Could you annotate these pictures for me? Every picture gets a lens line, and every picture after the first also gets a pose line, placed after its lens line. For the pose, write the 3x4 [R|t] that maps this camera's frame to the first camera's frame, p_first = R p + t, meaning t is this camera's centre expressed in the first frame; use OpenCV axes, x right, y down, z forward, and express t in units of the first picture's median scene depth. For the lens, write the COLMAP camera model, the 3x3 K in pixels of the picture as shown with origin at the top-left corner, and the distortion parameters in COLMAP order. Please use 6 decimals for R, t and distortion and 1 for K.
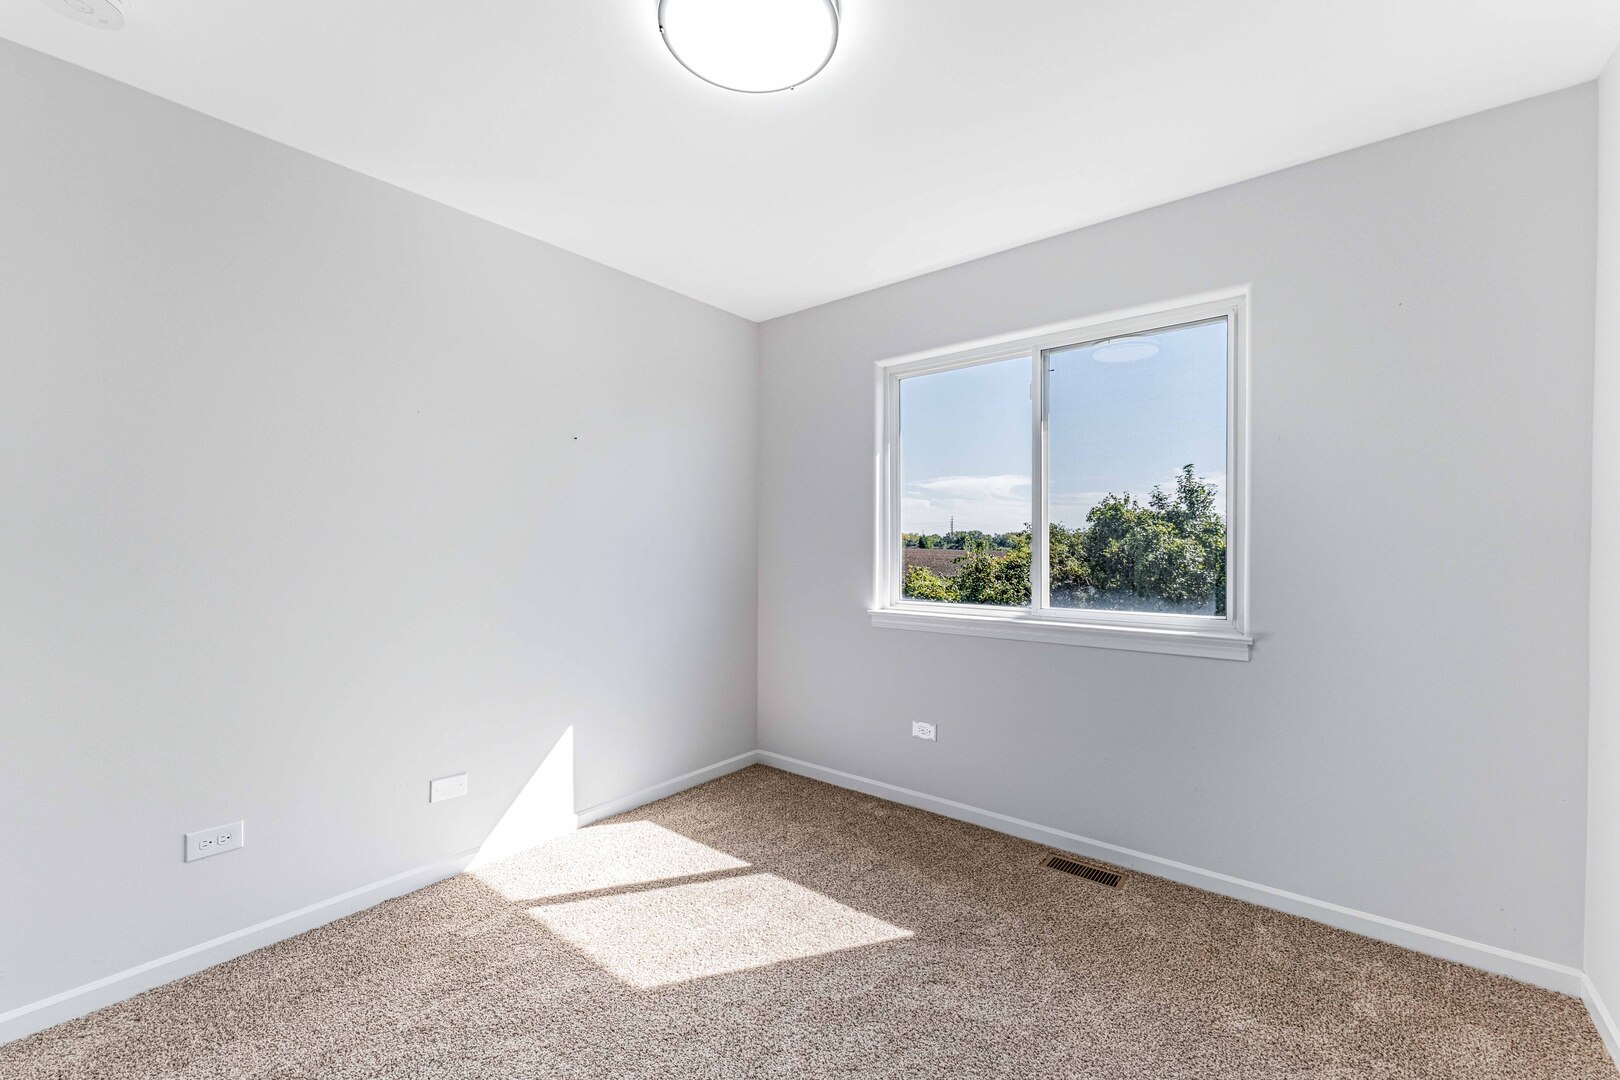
lens RADIAL K [[665.7, 0, 806.8], [0, 665.7, 544.8], [0, 0, 1]] dist [0.008232, -0.000106]
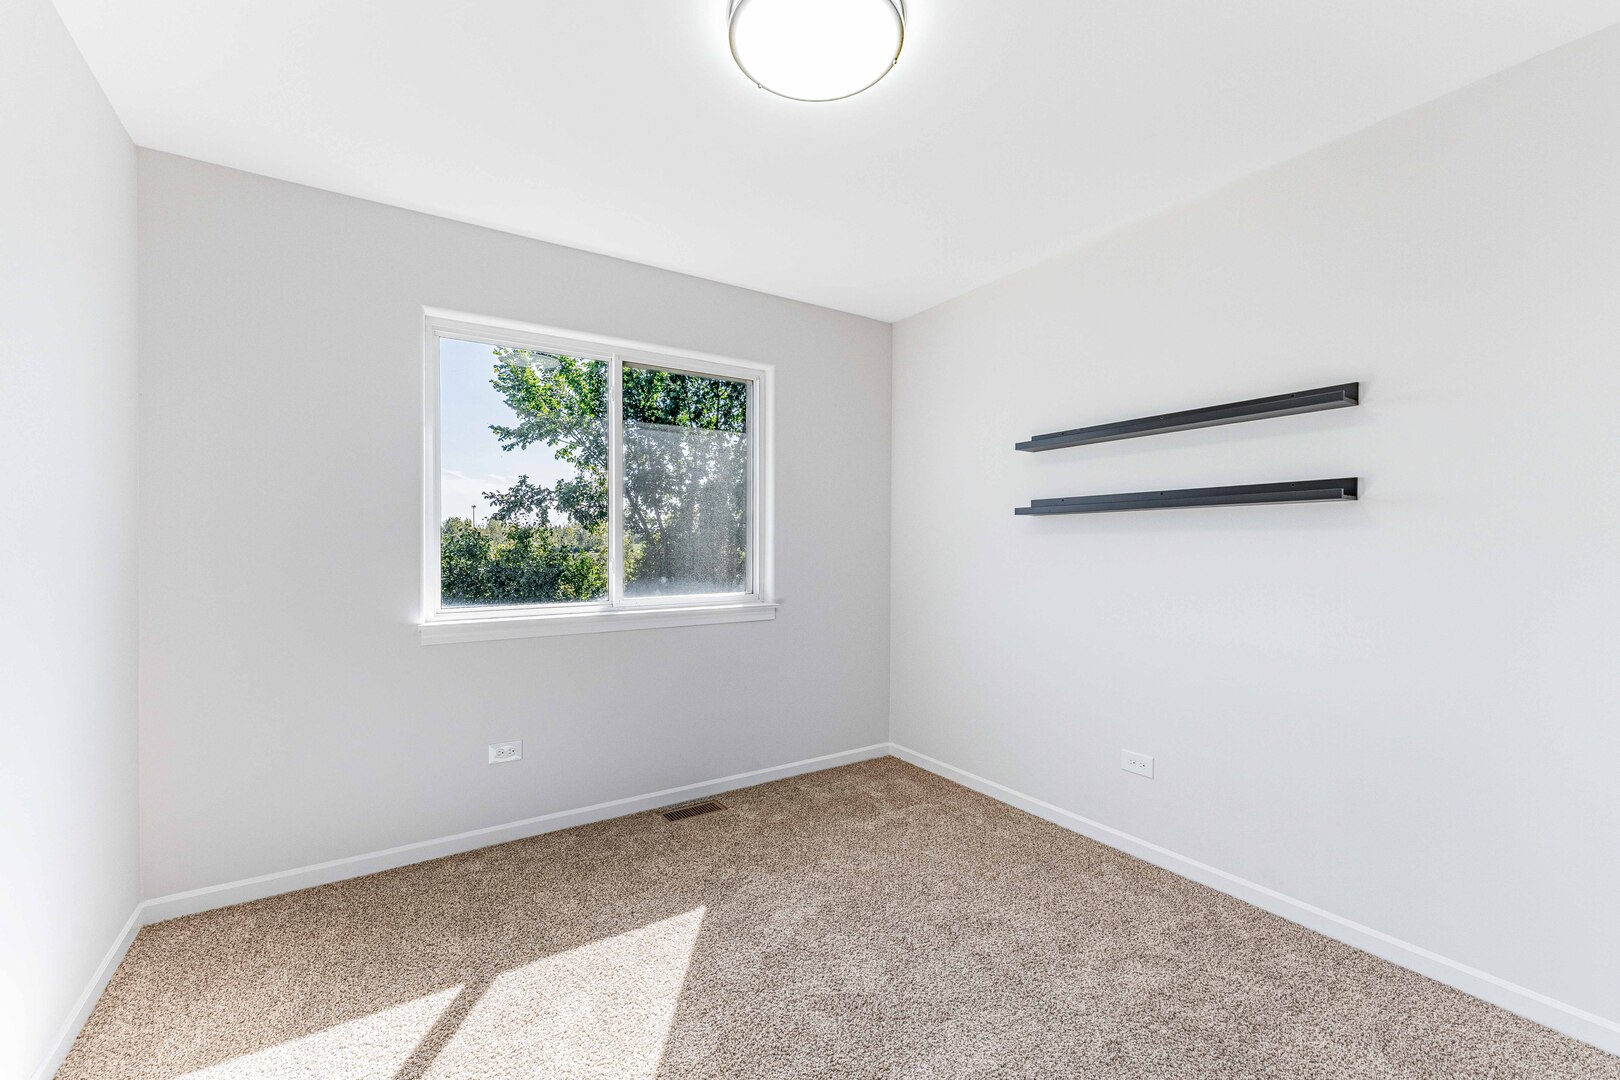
lens RADIAL K [[665.7, 0, 806.8], [0, 665.7, 544.8], [0, 0, 1]] dist [0.008232, -0.000106]
pose [[0.303787, -0.000165, 0.952740, -0.637860], [-0.001234, 0.999999, 0.000566, 0.005527], [-0.952739, -0.001348, 0.303787, 0.417524]]
